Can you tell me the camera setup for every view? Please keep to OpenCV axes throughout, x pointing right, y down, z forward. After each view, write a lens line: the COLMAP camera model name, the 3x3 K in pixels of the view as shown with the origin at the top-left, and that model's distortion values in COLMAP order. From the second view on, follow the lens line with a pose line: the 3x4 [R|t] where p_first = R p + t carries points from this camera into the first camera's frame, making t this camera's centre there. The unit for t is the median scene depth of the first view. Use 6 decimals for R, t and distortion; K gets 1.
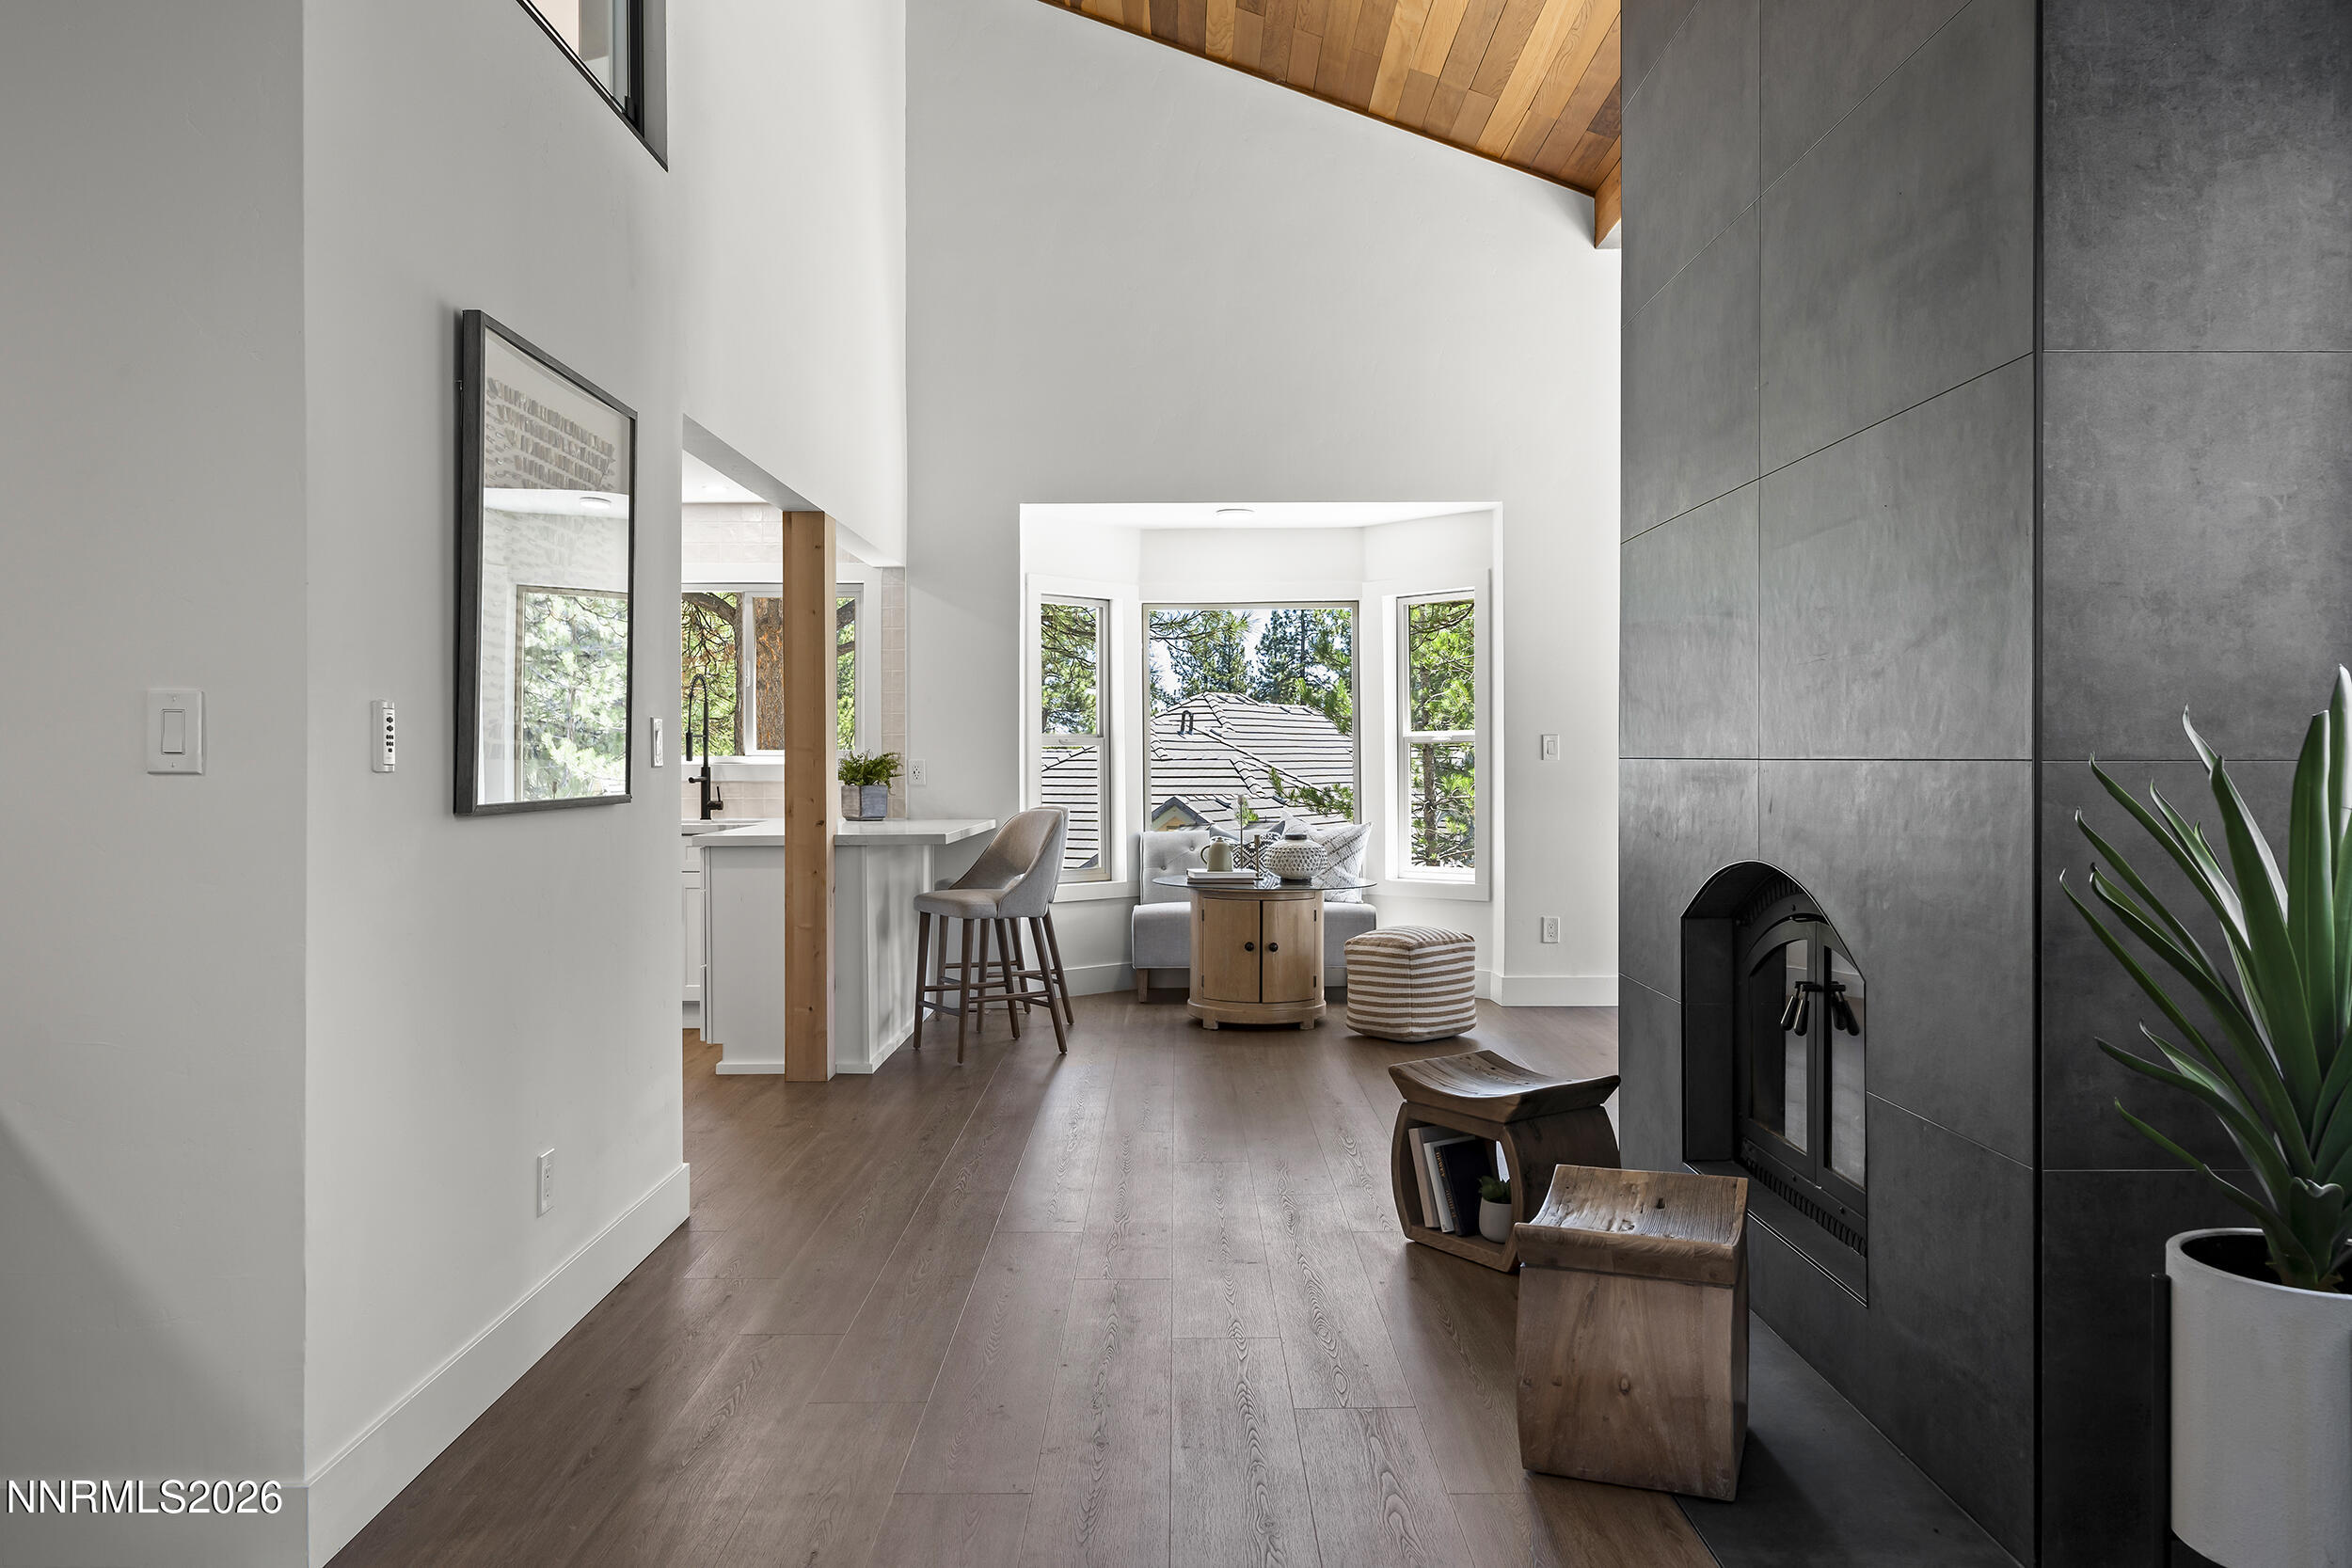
lens RADIAL K [[1676.5, 0, 1176.0], [0, 1676.5, 770.9], [0, 0, 1]] dist [0.001869, 0.003497]
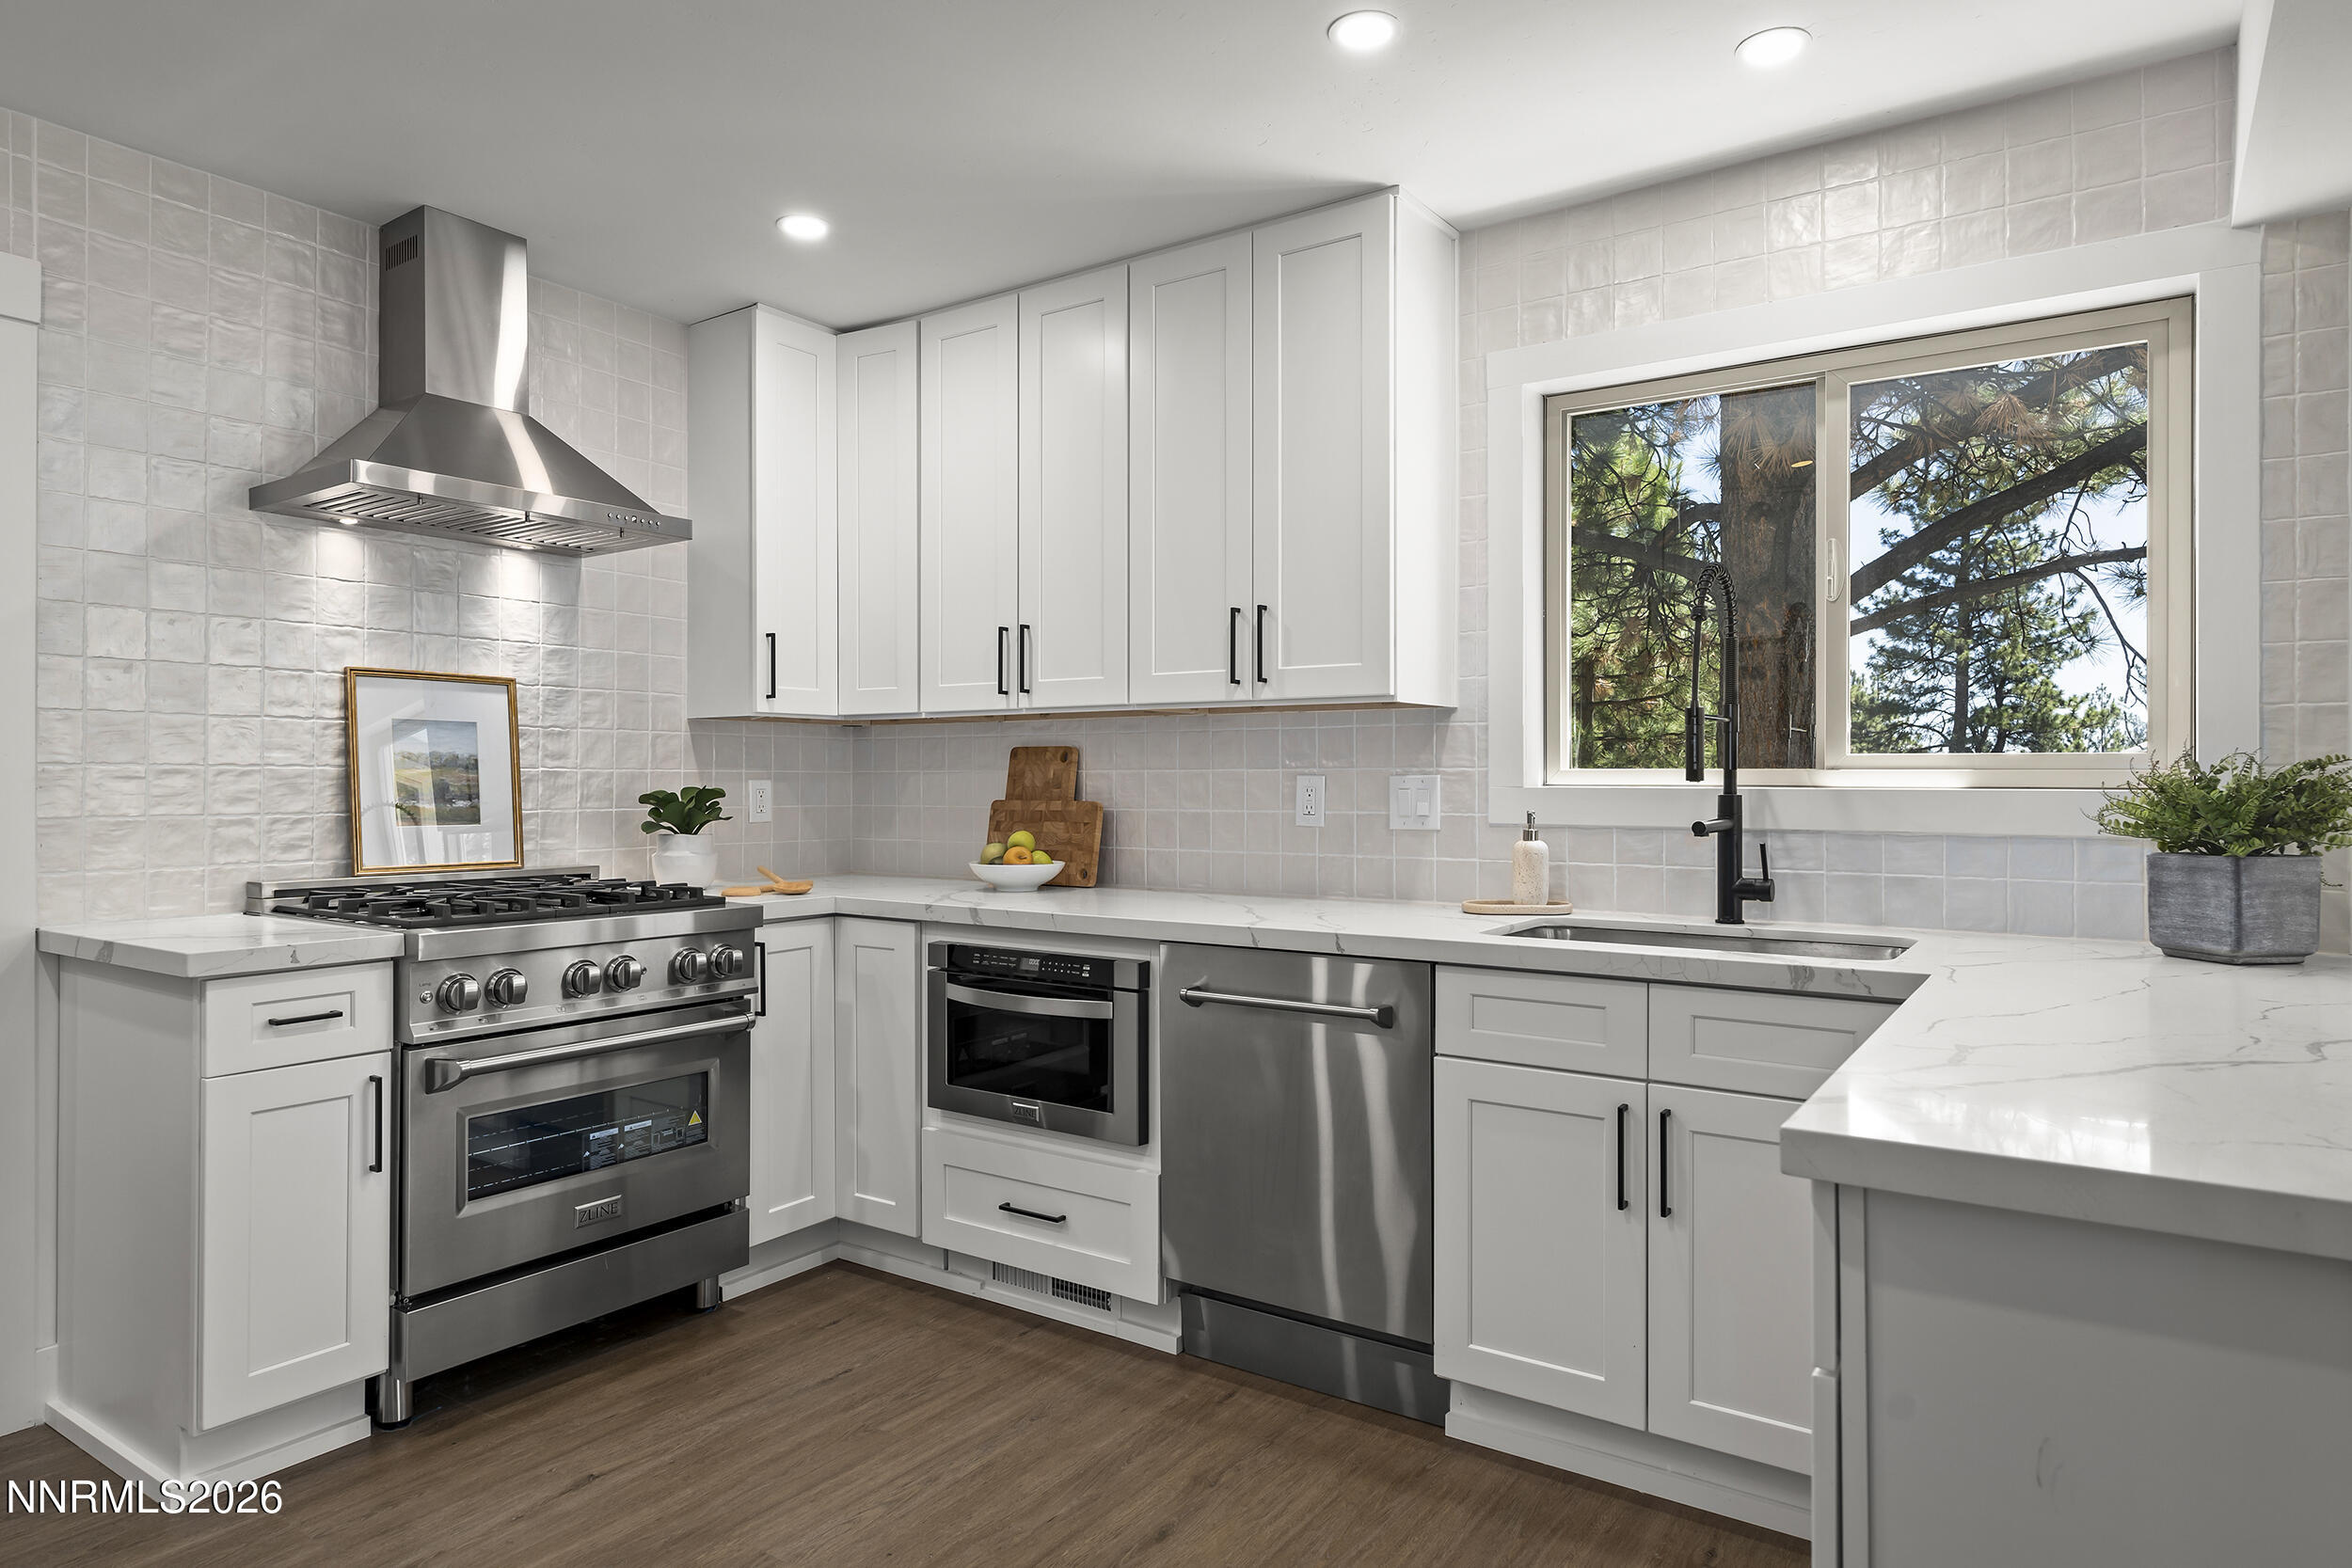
lens RADIAL K [[1383.3, 0, 1175.5], [0, 1383.3, 782.7], [0, 0, 1]] dist [-0.003731, 0.000705]
pose [[0.823916, 0.005648, -0.566684, -0.197202], [-0.008481, 0.999961, -0.002364, -0.003391], [0.566648, 0.006754, 0.823932, 0.633418]]
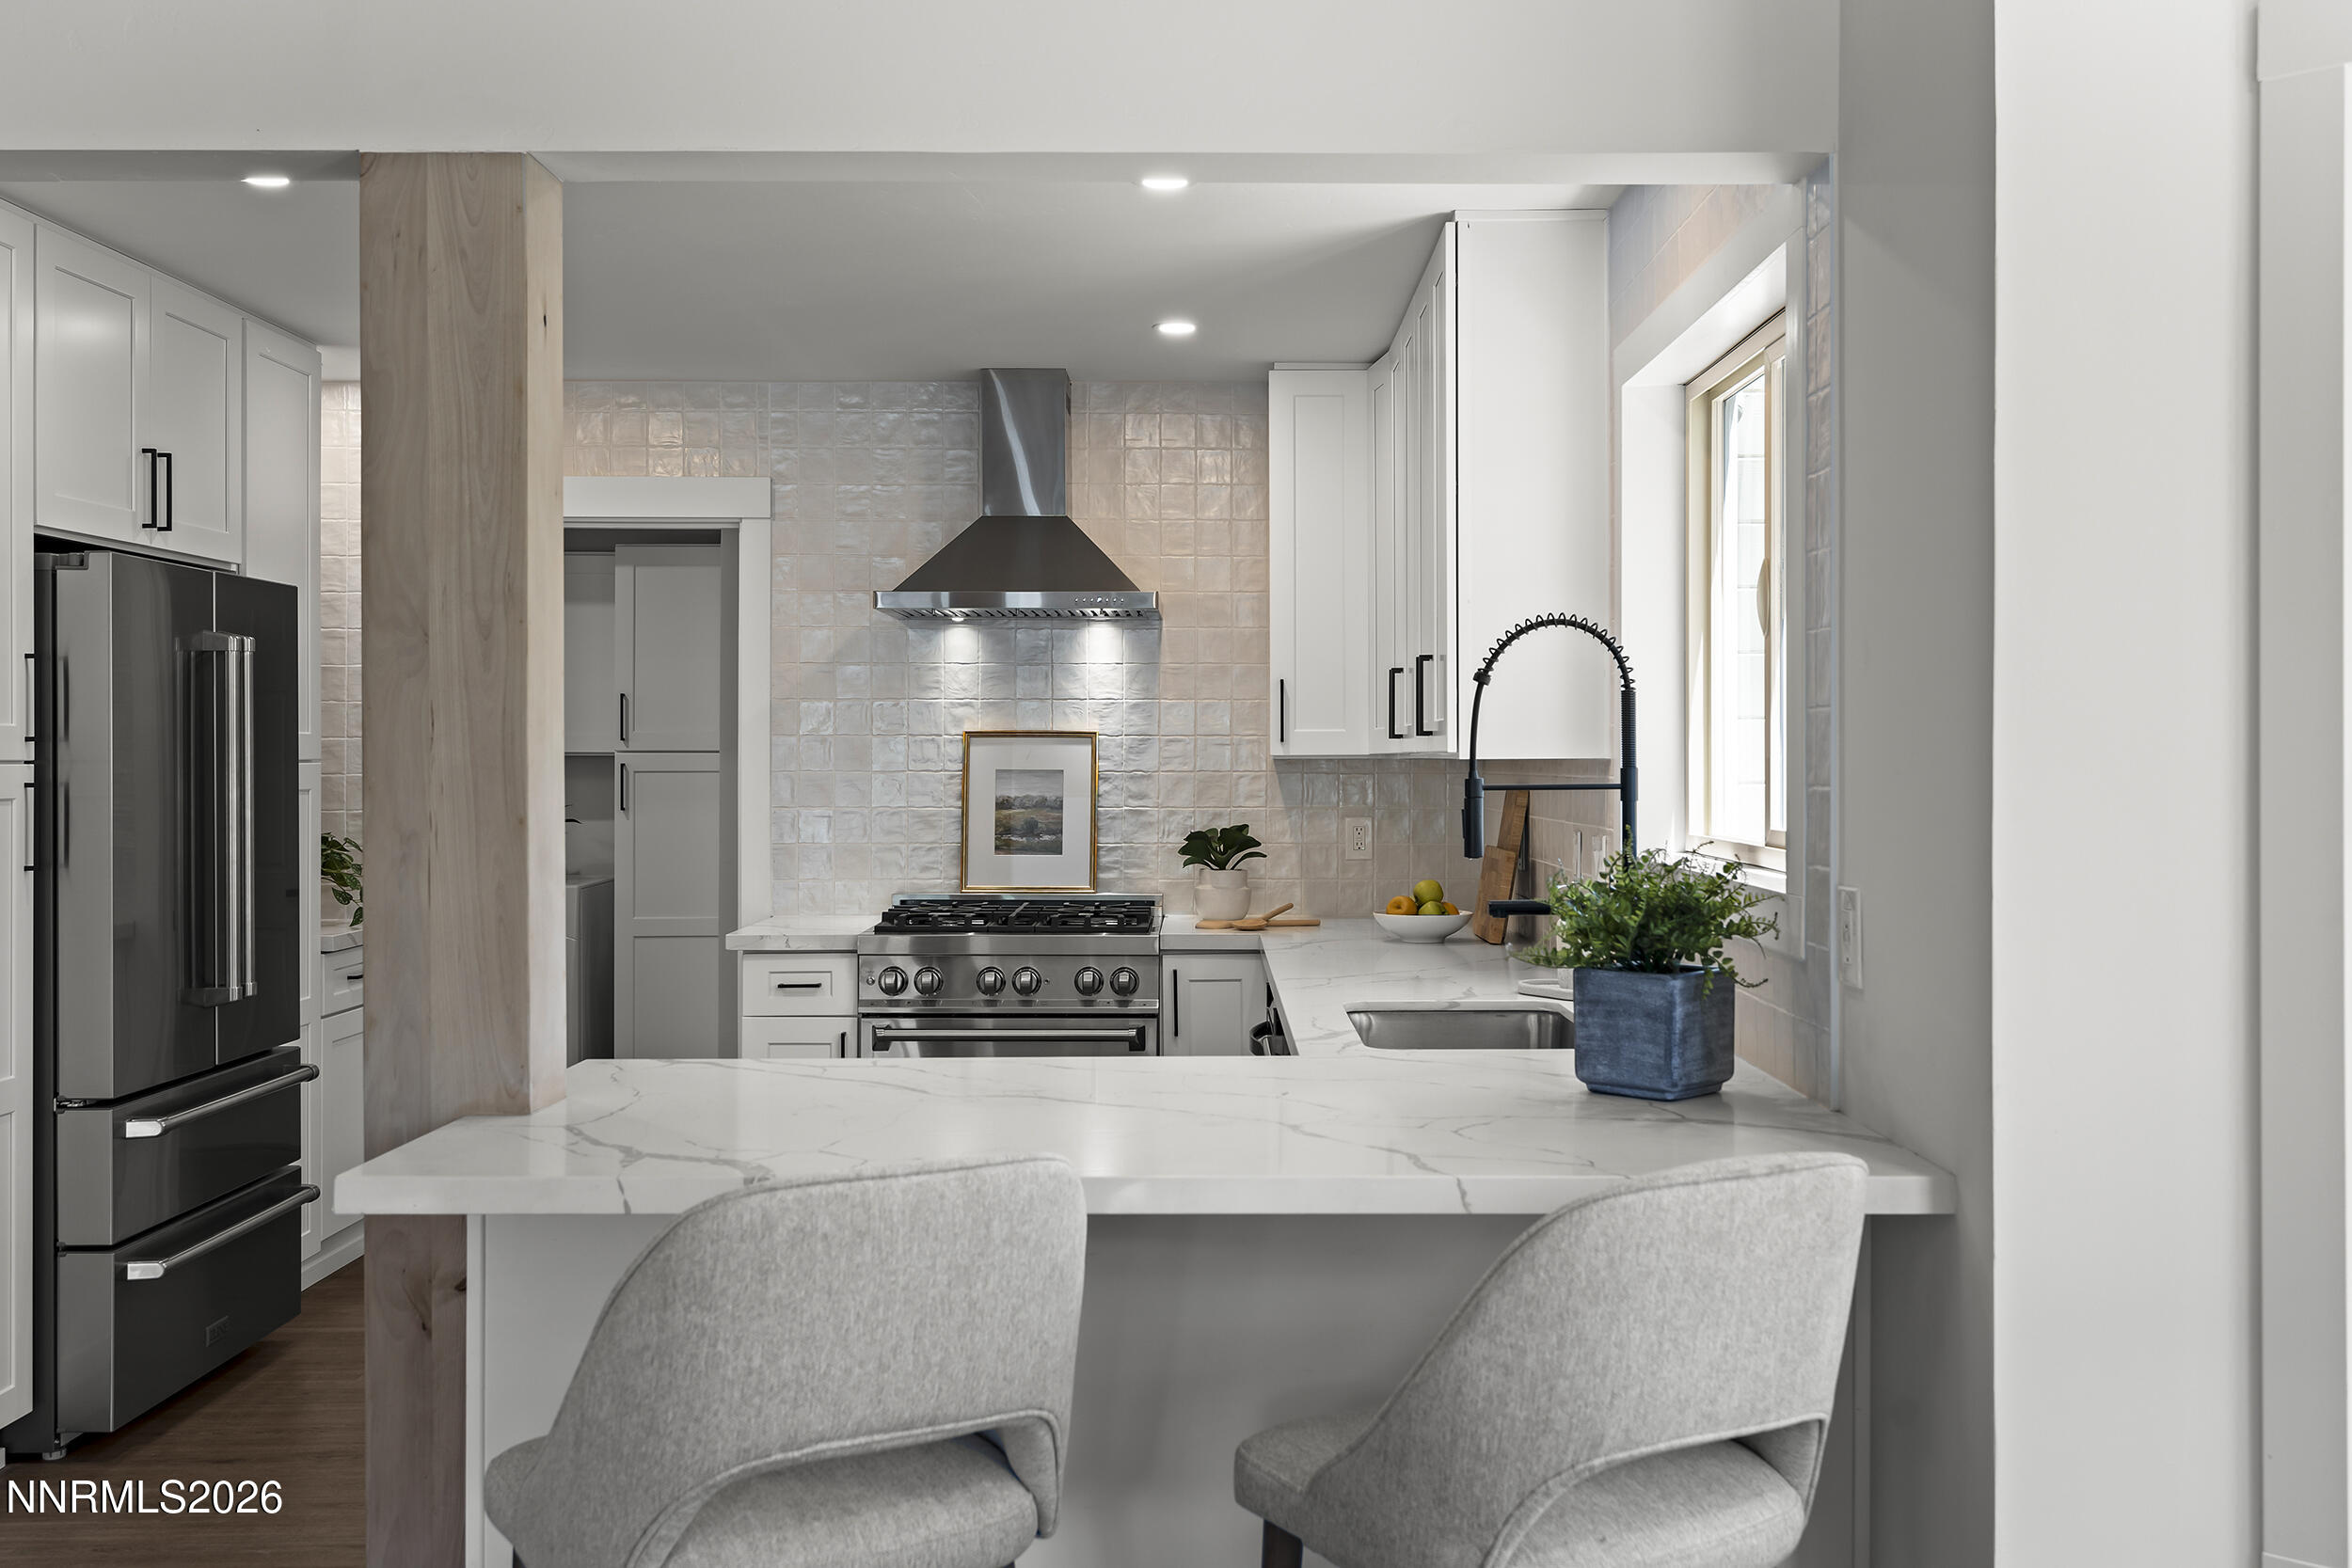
lens RADIAL K [[2172.1, 0, 1181.1], [0, 2172.1, 763.2], [0, 0, 1]] dist [0.003212, 0.000000]
pose [[0.010260, 0.004173, -0.999939, 0.177002], [-0.006774, 0.999969, 0.004104, -0.026509], [0.999924, 0.006731, 0.010288, 0.889019]]
